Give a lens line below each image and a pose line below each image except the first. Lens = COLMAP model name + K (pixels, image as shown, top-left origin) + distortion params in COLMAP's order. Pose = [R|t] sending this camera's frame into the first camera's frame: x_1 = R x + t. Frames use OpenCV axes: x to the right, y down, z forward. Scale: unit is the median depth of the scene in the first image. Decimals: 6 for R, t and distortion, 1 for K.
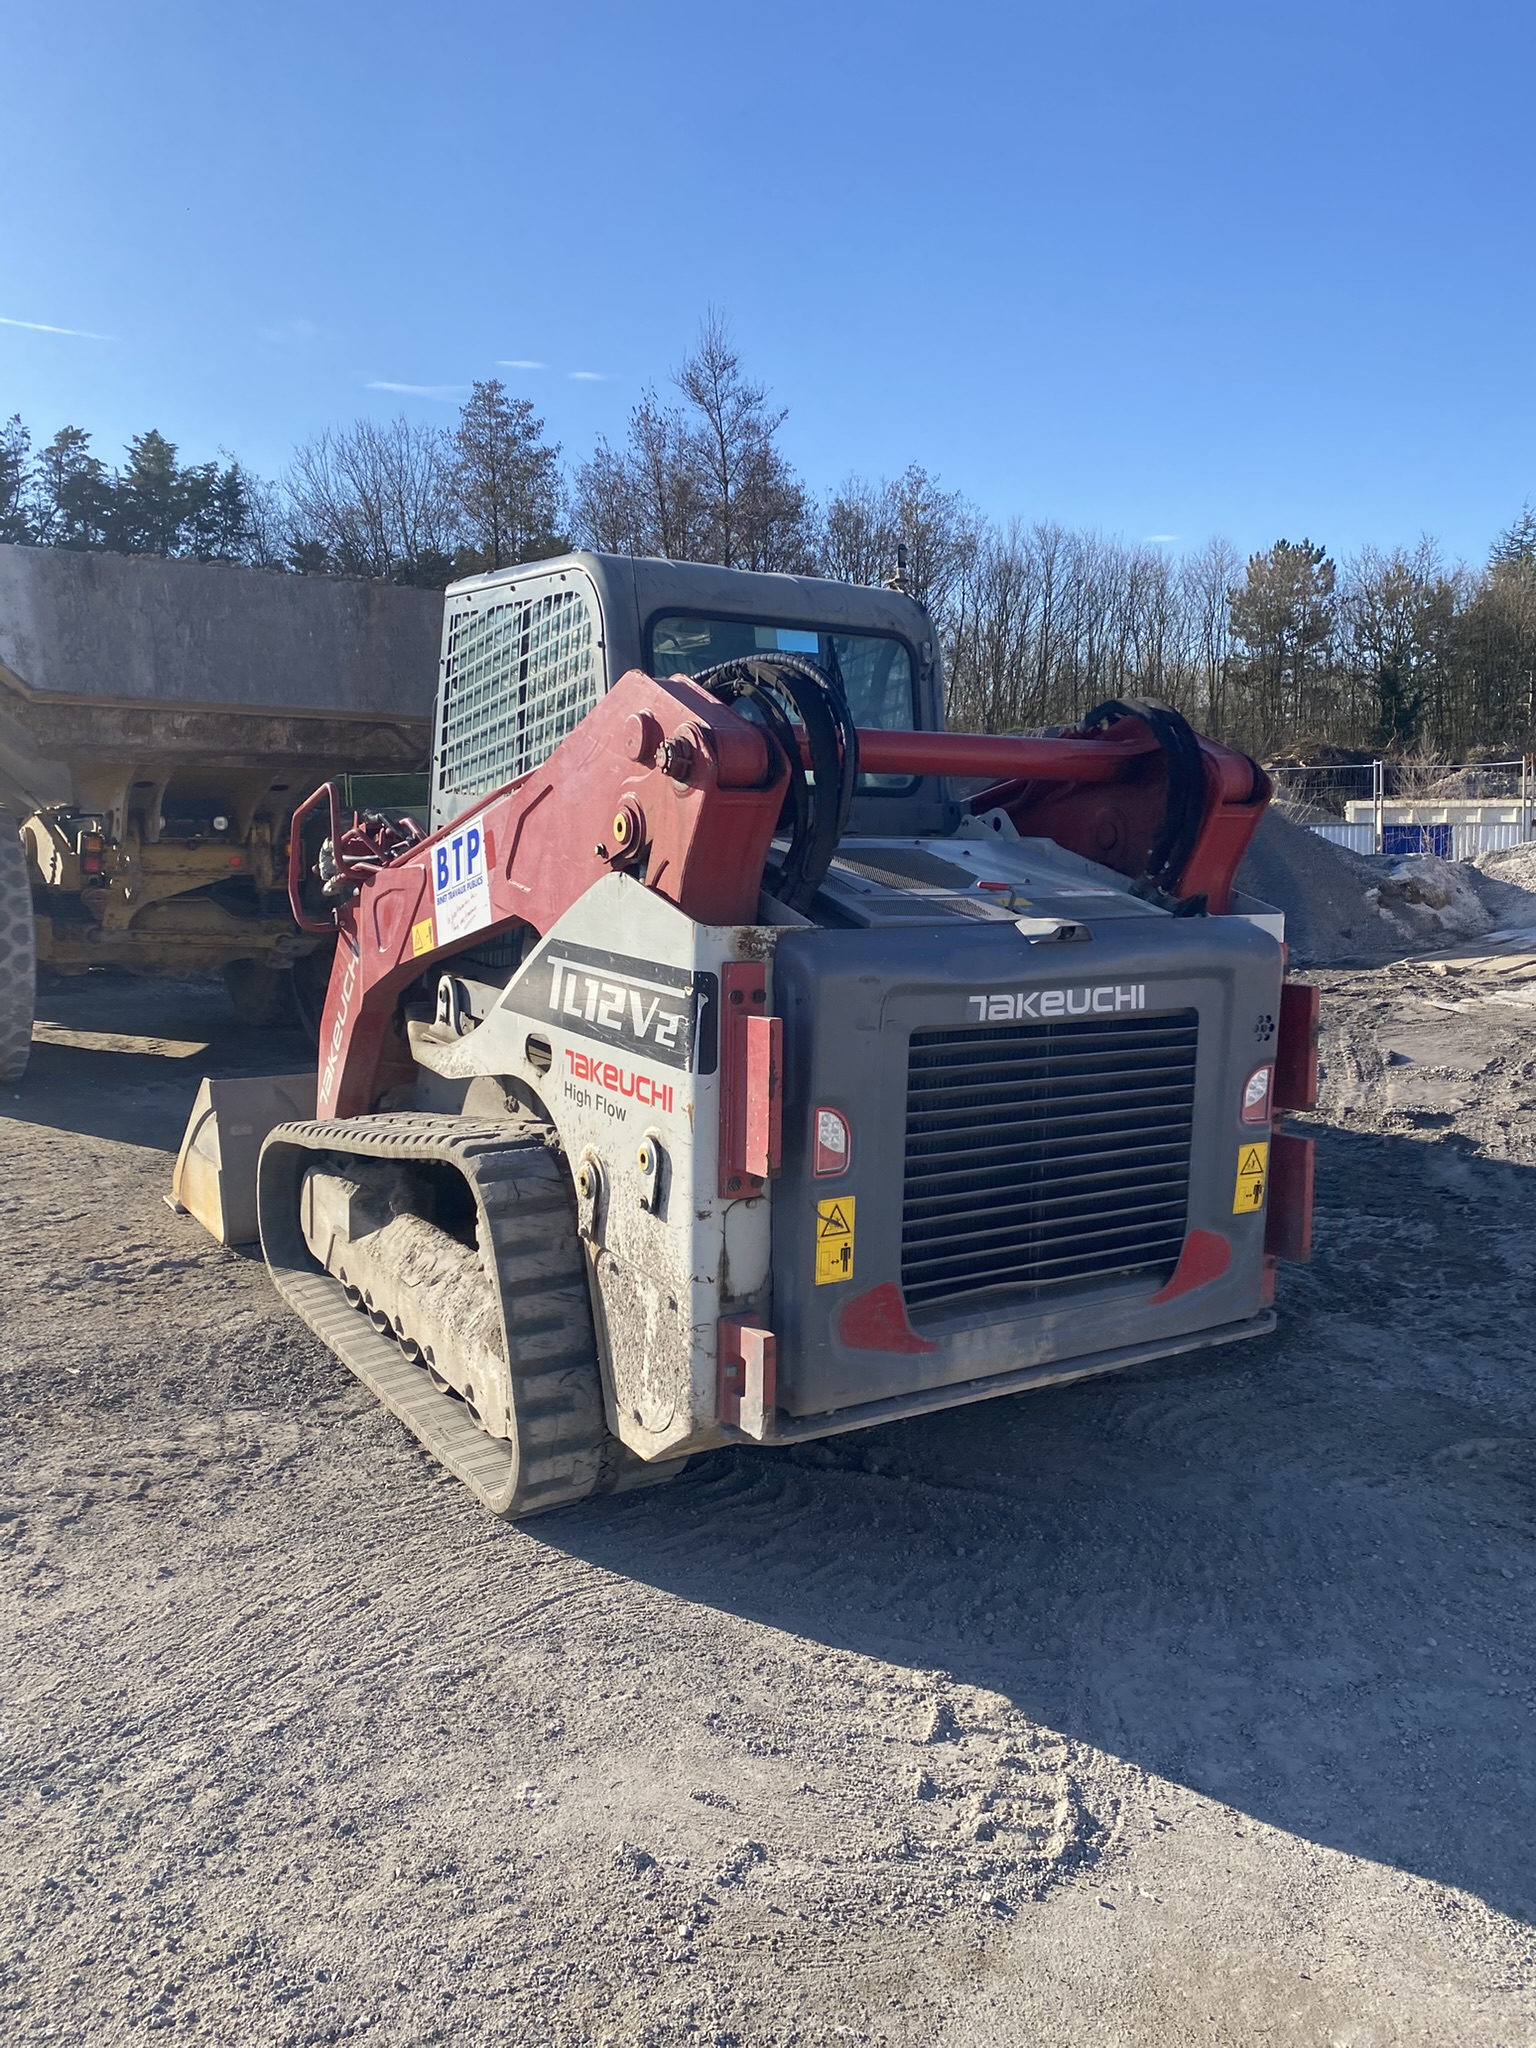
lens RADIAL K [[1428.6, 0, 768.0], [0, 1428.6, 1024.0], [0, 0, 1]] dist [0.087487, -0.117373]
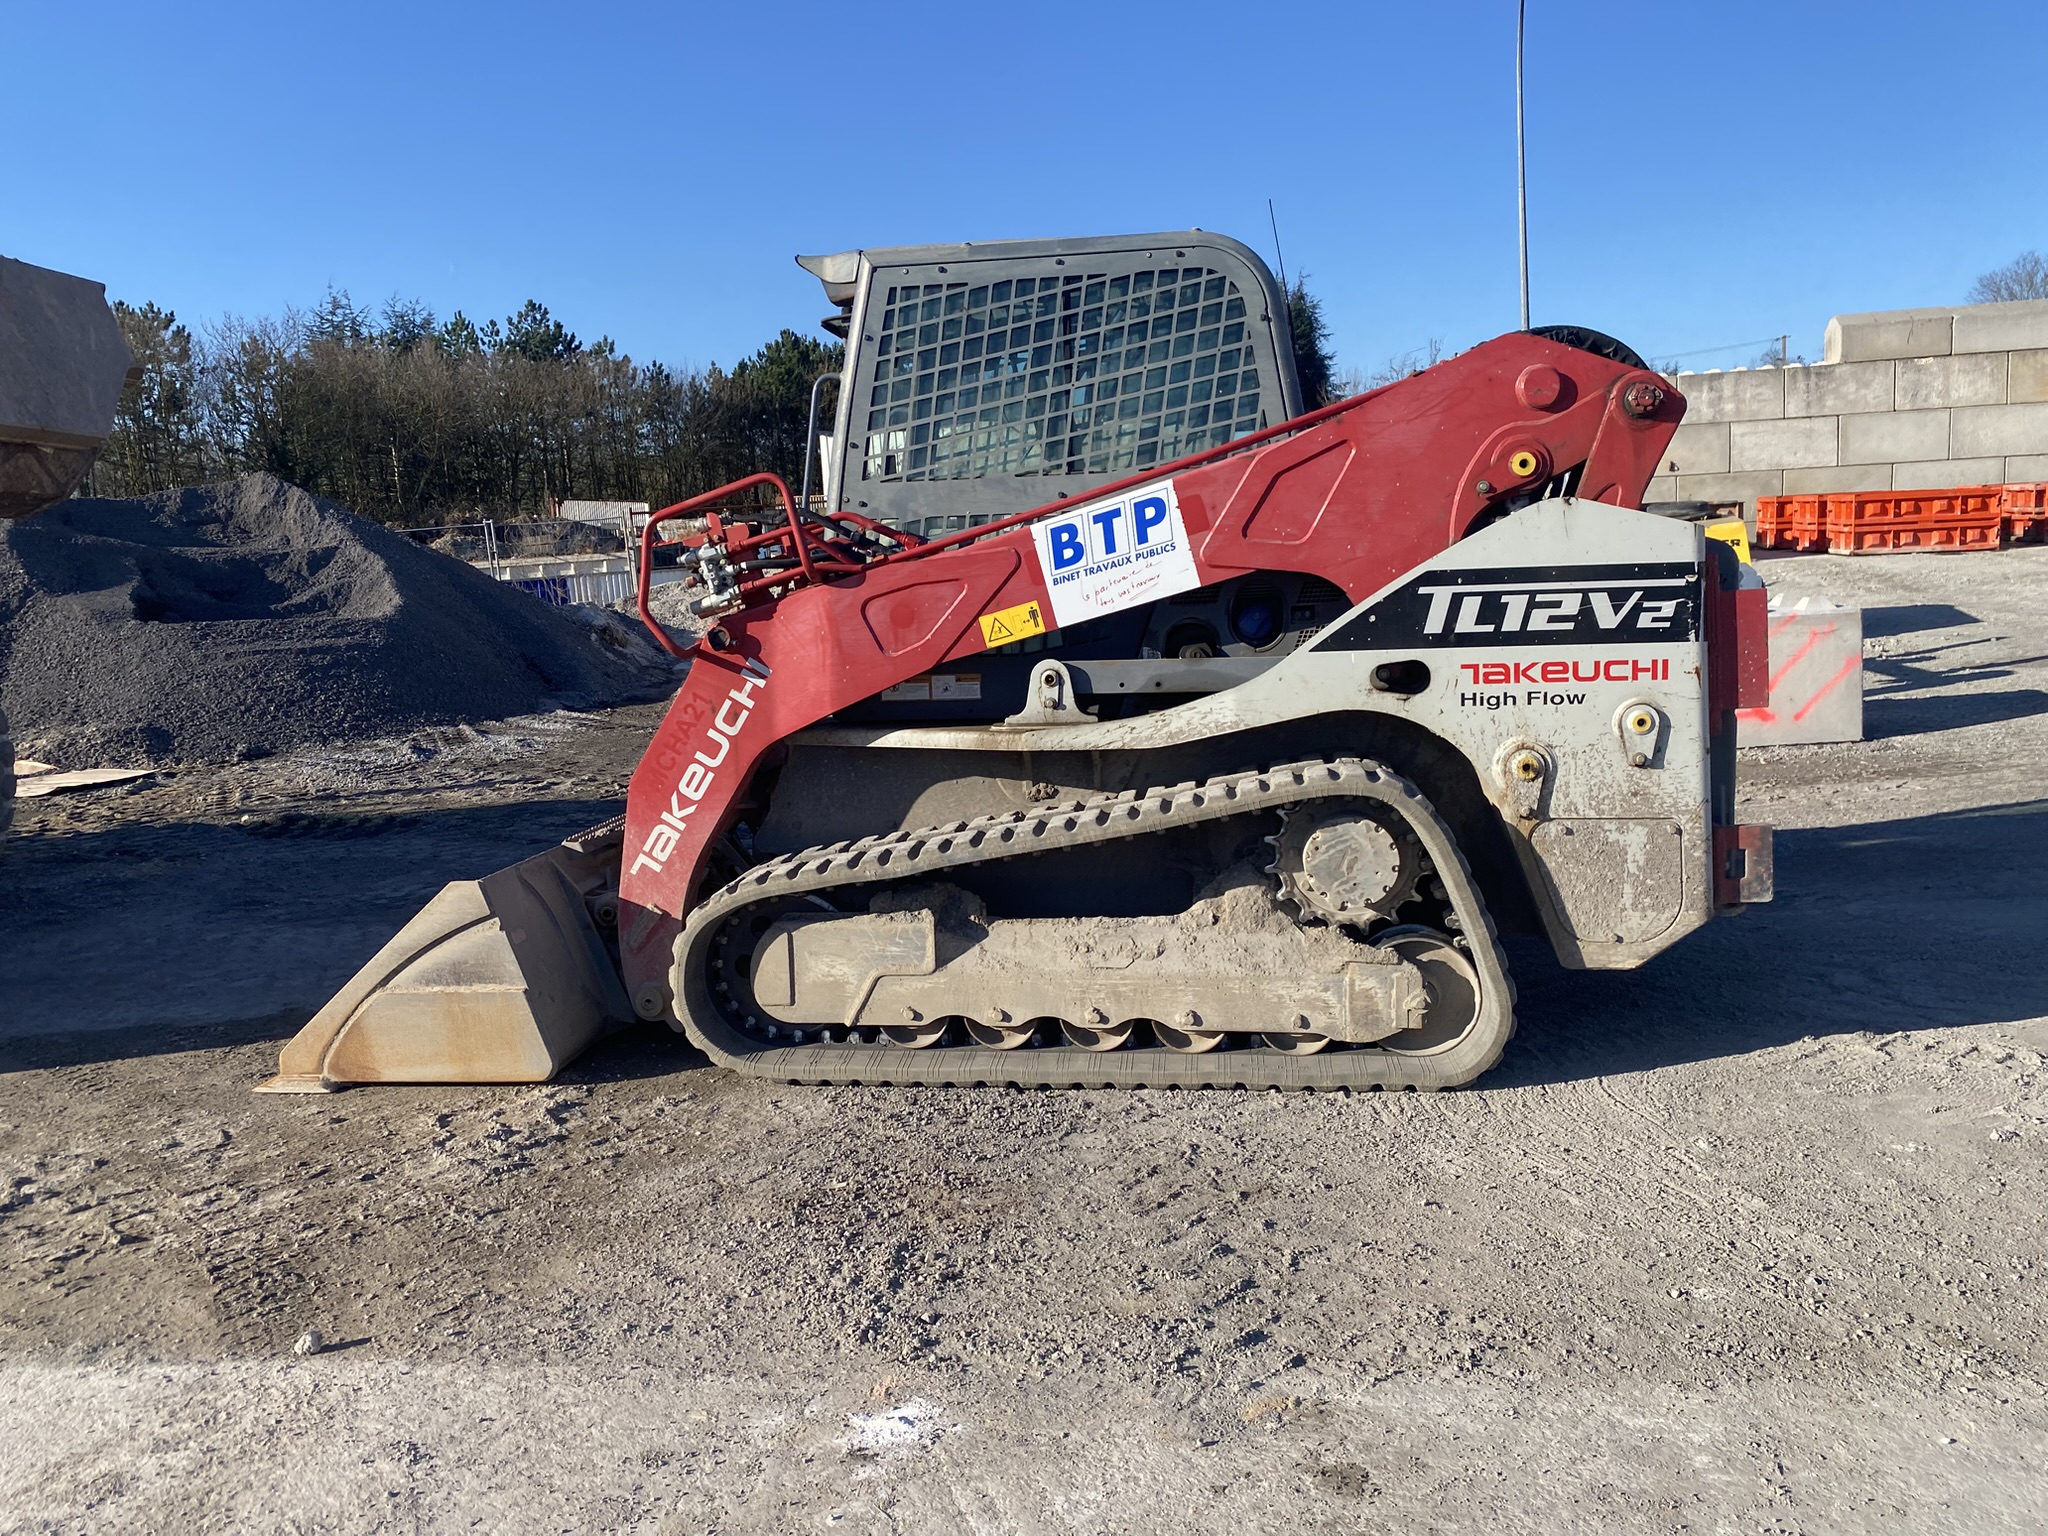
lens RADIAL K [[1428.6, 0, 1024.0], [0, 1428.6, 768.0], [0, 0, 1]] dist [0.087487, -0.117373]
pose [[0.699938, -0.156452, 0.696856, -0.981490], [0.166879, 0.984529, 0.053420, -0.017259], [-0.694433, 0.078900, 0.715218, 0.349374]]
